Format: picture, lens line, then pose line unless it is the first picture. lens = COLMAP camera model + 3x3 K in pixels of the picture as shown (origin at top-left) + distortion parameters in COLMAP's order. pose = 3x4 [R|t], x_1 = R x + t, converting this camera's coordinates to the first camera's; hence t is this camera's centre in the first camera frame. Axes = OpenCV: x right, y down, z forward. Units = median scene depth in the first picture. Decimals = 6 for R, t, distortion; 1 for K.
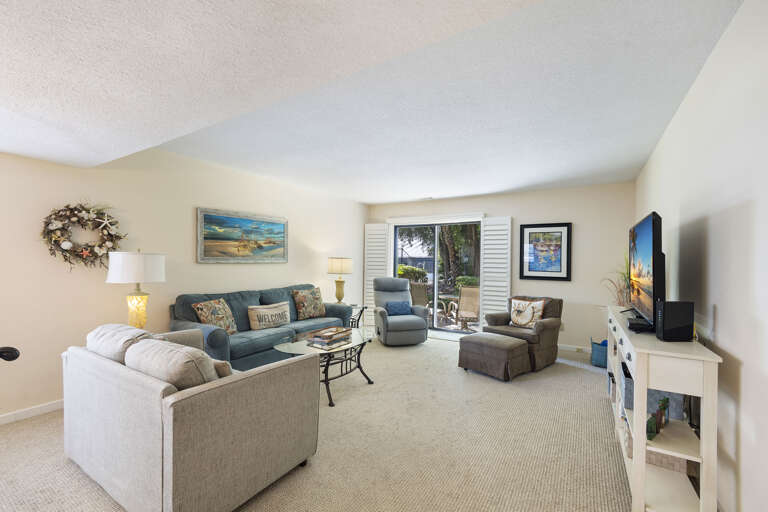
lens RADIAL K [[325.0, 0, 384.0], [0, 325.0, 256.0], [0, 0, 1]] dist [0.002776, 0.000160]
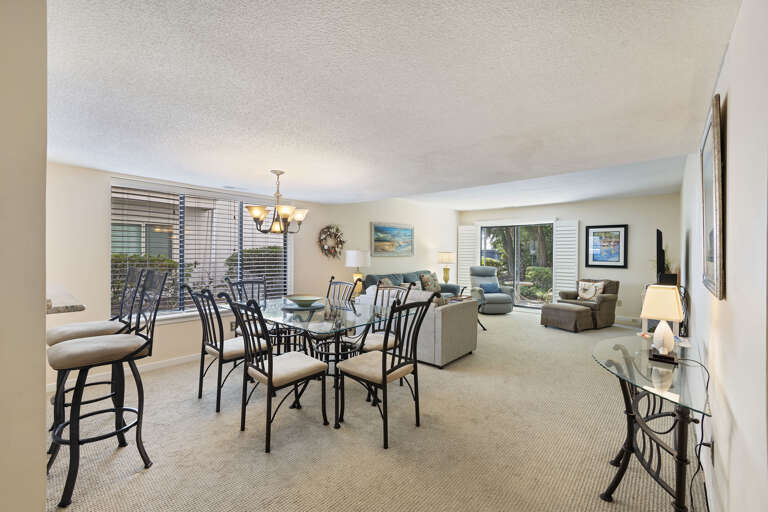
lens RADIAL K [[325.0, 0, 384.0], [0, 325.0, 256.0], [0, 0, 1]] dist [0.002776, 0.000160]
pose [[0.987586, -0.005247, -0.156992, -0.203584], [0.008642, 0.999743, 0.020950, -0.010117], [0.156842, -0.022047, 0.987378, -0.481441]]
